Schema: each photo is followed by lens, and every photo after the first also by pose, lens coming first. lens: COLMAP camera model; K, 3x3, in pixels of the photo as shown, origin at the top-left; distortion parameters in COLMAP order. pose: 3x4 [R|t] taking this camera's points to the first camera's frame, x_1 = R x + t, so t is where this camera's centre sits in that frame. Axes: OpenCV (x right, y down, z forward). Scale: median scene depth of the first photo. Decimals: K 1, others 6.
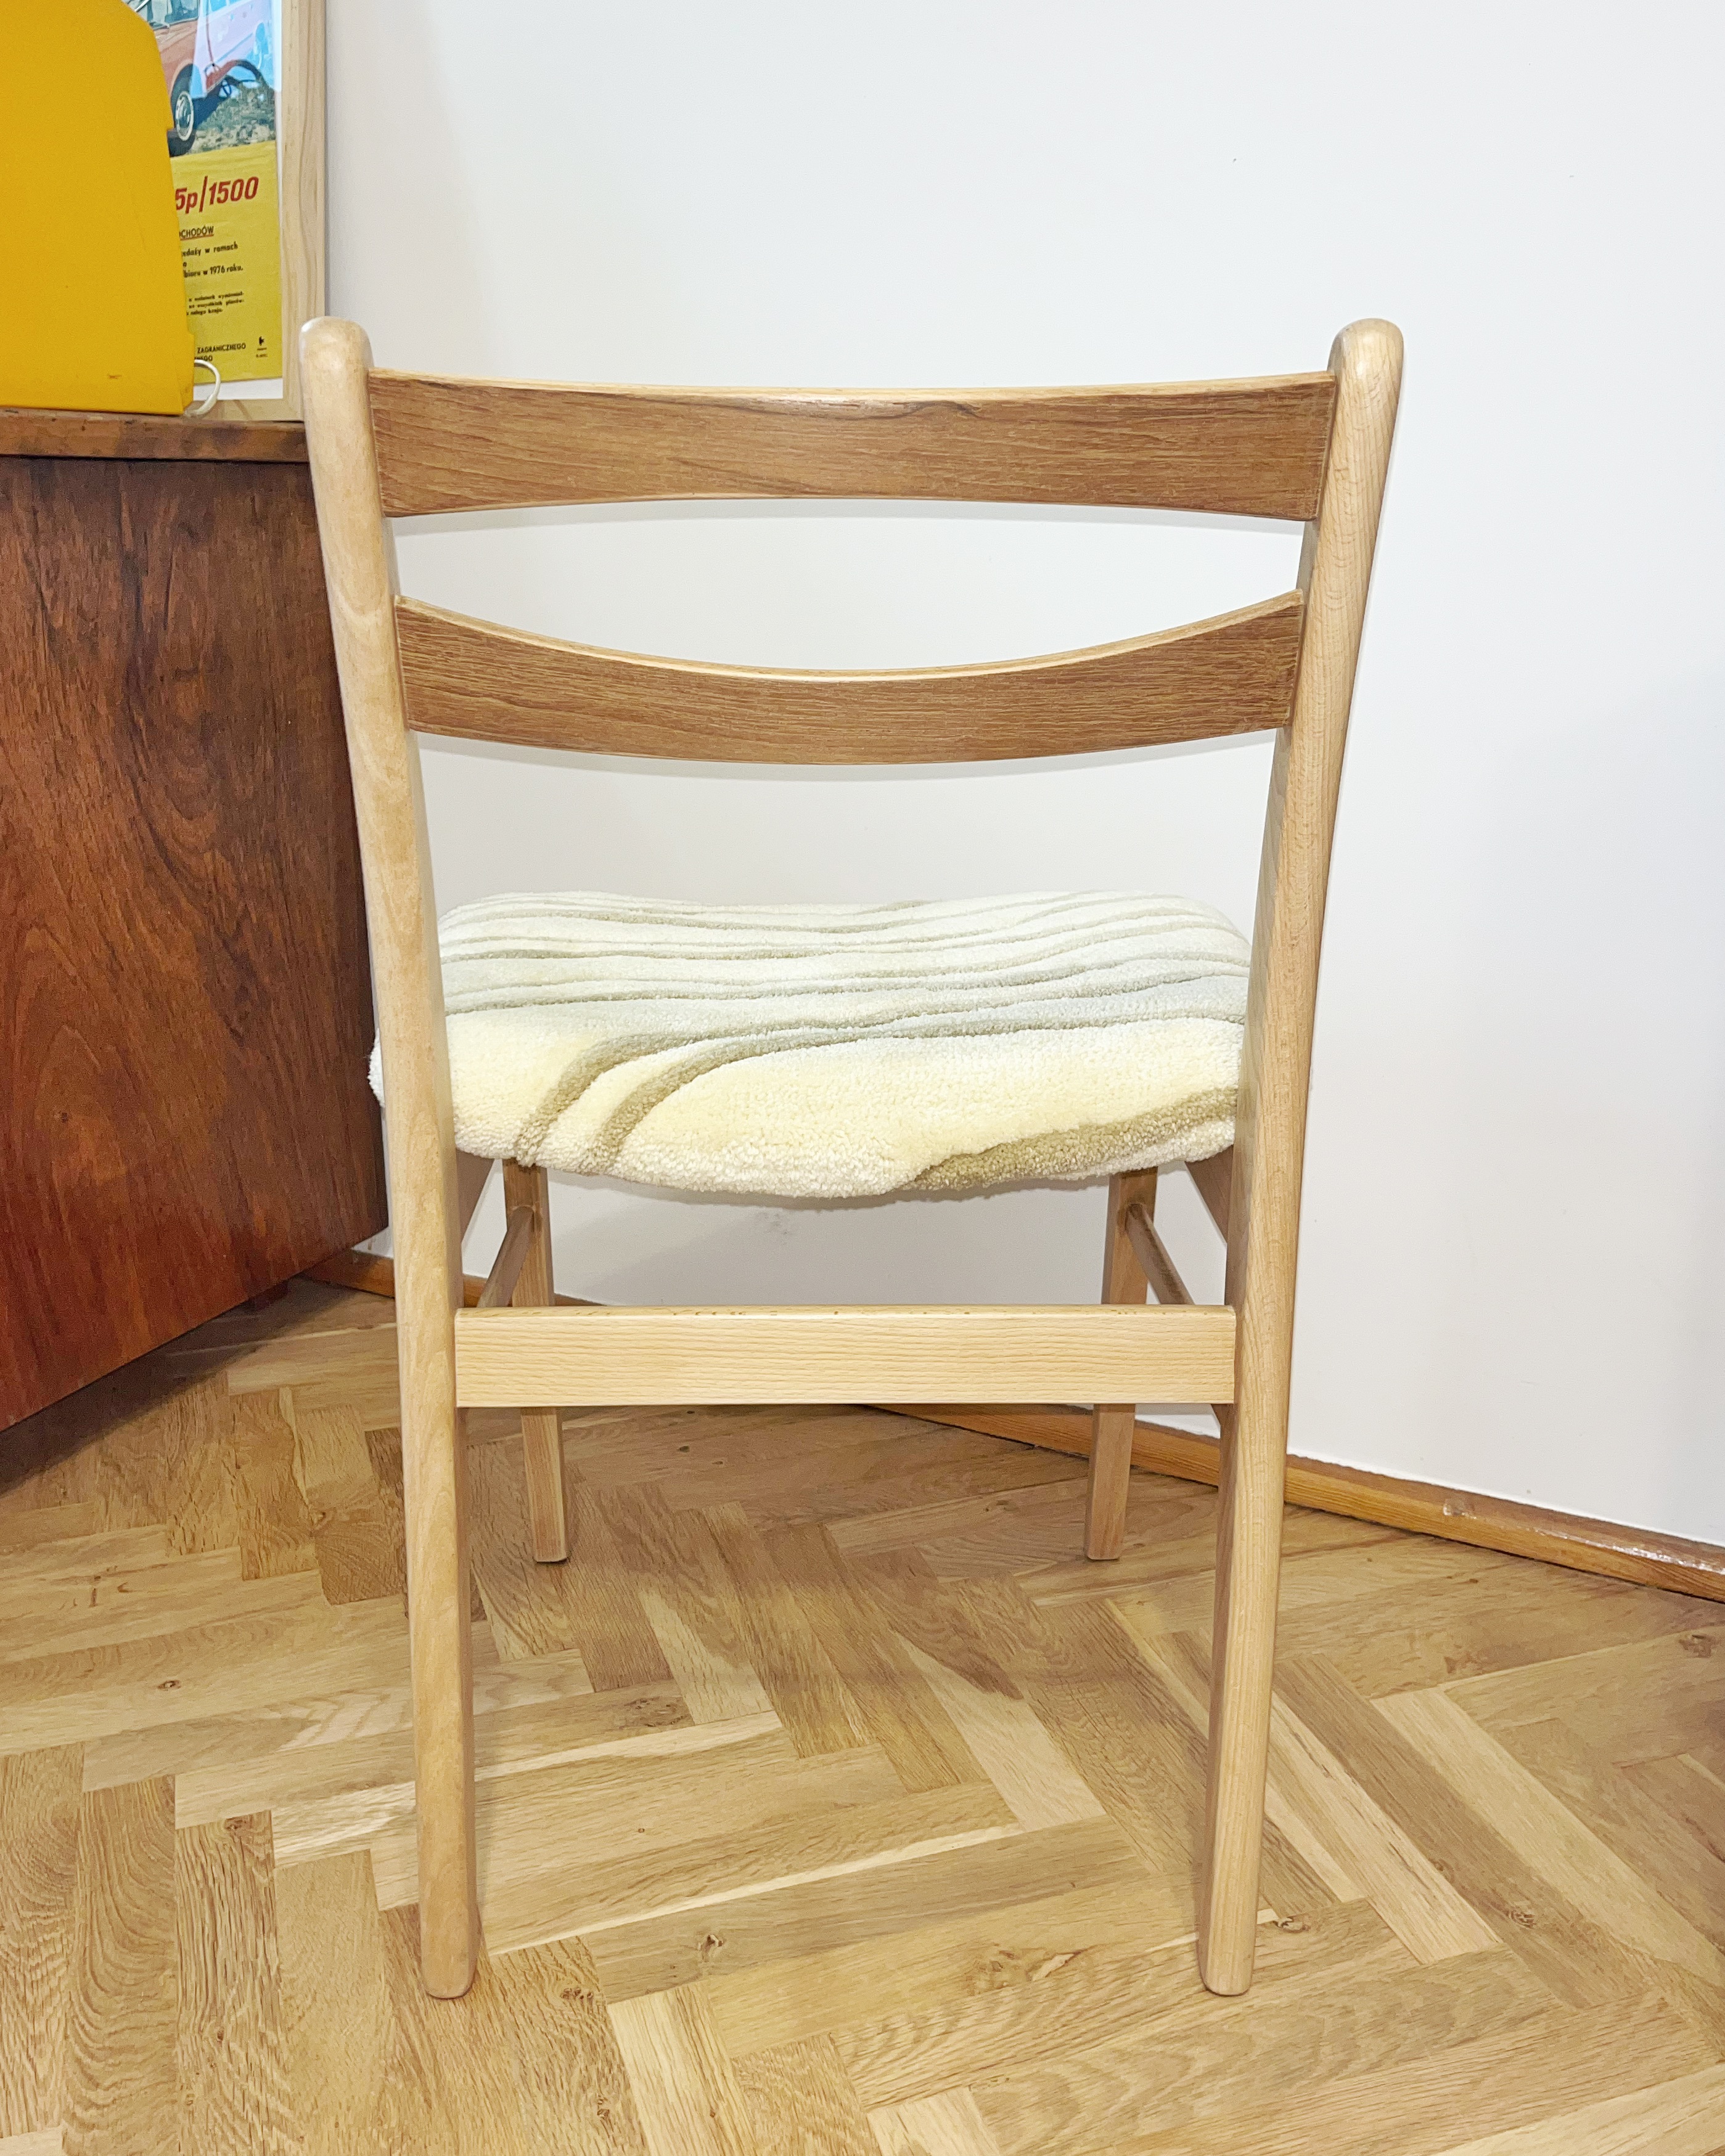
lens RADIAL K [[1809.4, 0, 812.2], [0, 1809.4, 1070.2], [0, 0, 1]] dist [0.078020, -0.110287]
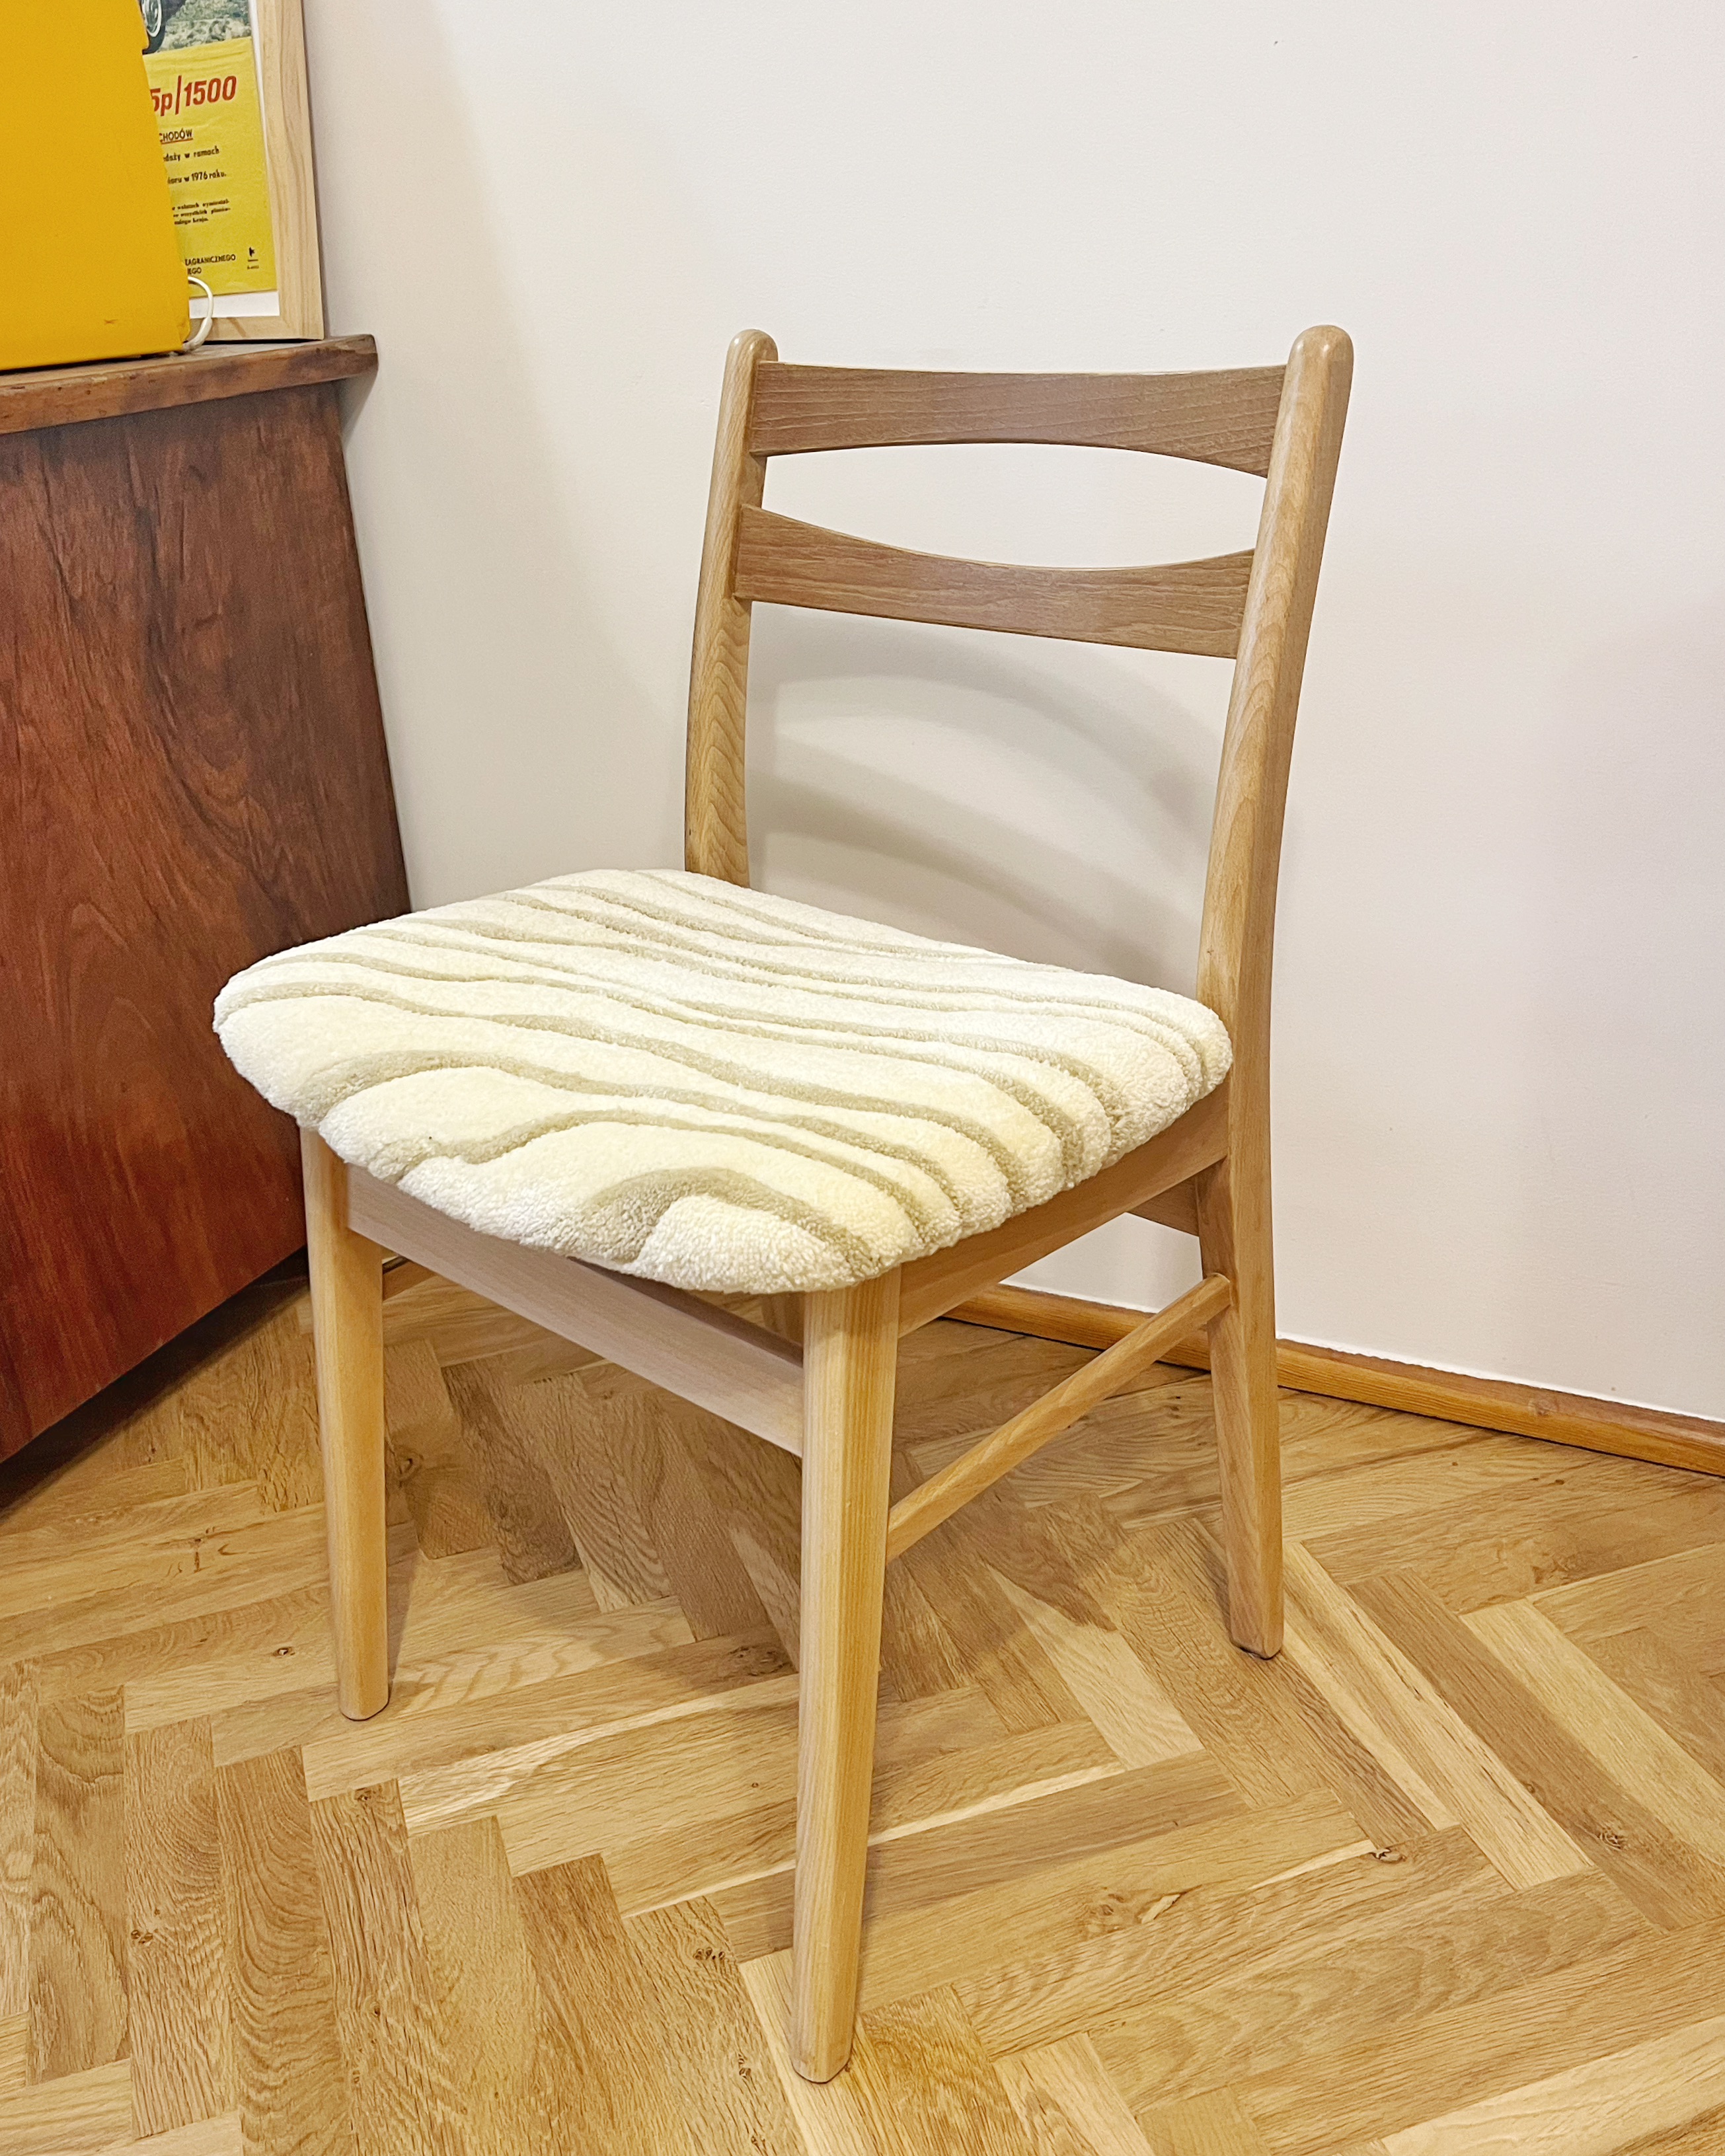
lens RADIAL K [[1933.5, 0, 806.0], [0, 1933.5, 1018.0], [0, 0, 1]] dist [0.063415, -0.077247]
pose [[0.998458, -0.051603, -0.020450, -0.019513], [0.053264, 0.994391, 0.091379, -0.115757], [0.015620, -0.092327, 0.995606, -0.059245]]
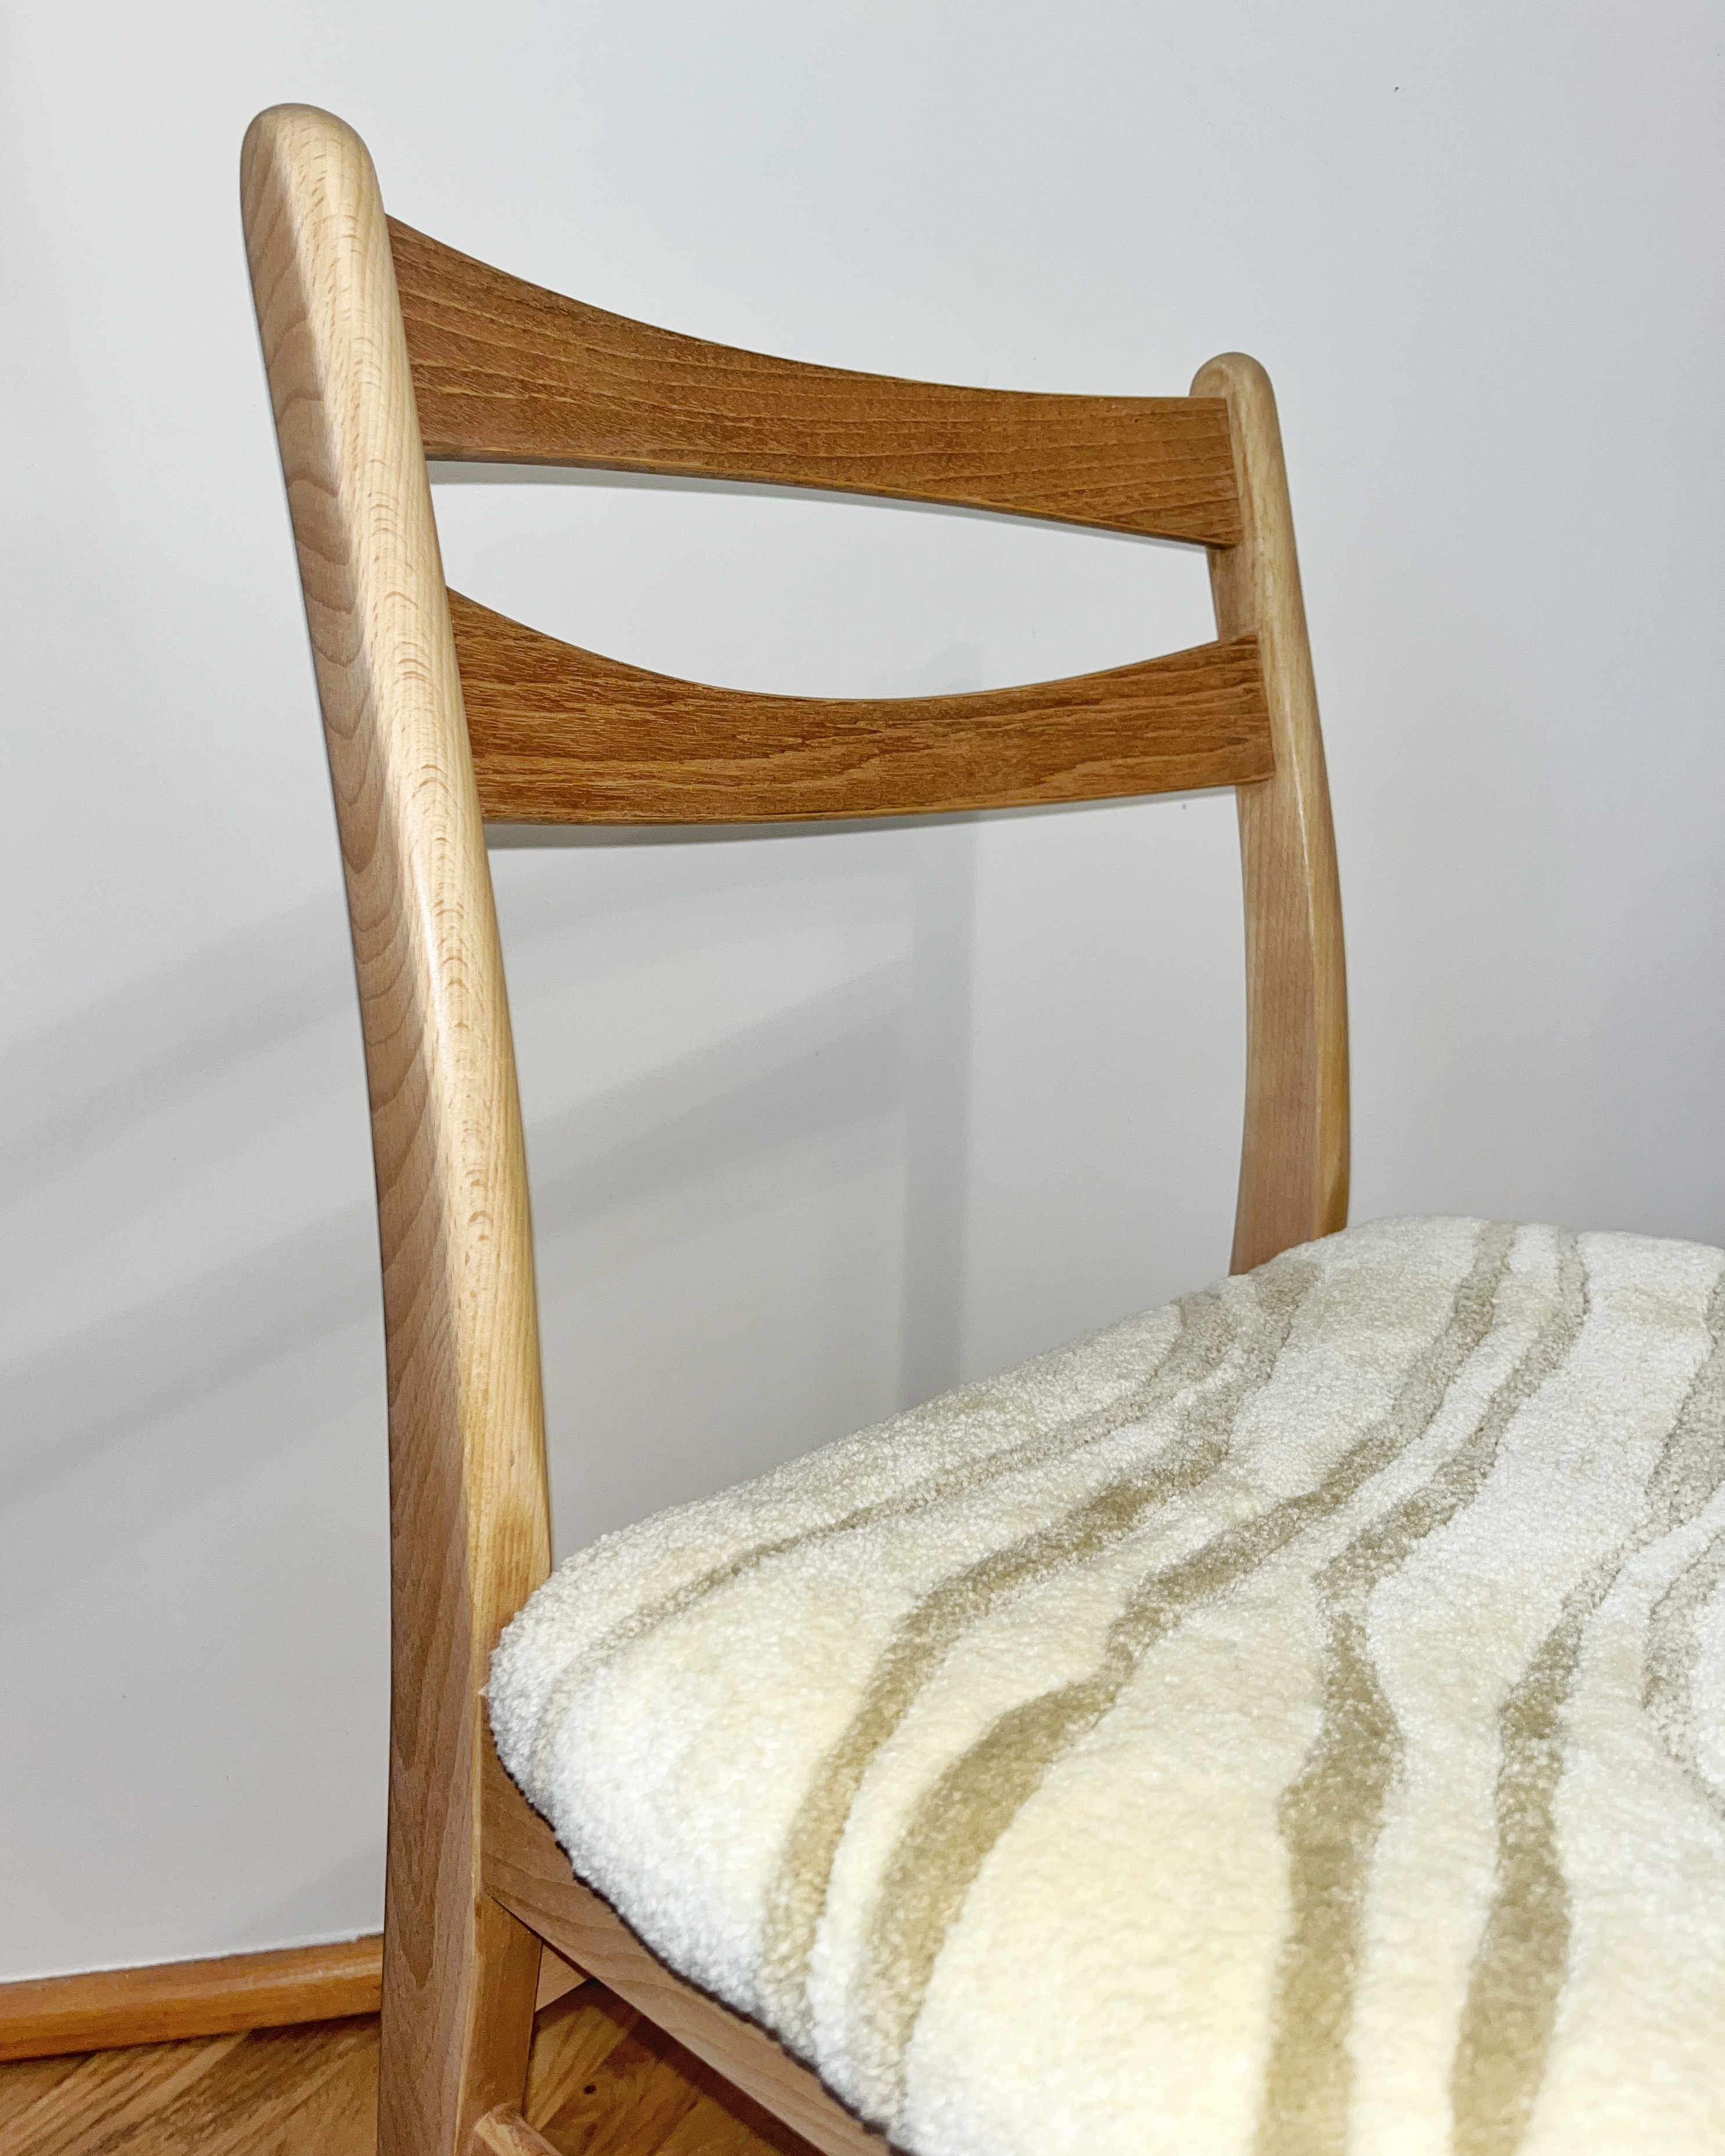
lens RADIAL K [[1751.4, 0, 801.6], [0, 1751.4, 1118.7], [0, 0, 1]] dist [0.060627, -0.176401]
pose [[0.021115, -0.262421, 0.964722, -0.481859], [0.257995, 0.933686, 0.248332, -0.281252], [-0.965916, 0.243650, 0.087418, 1.051027]]
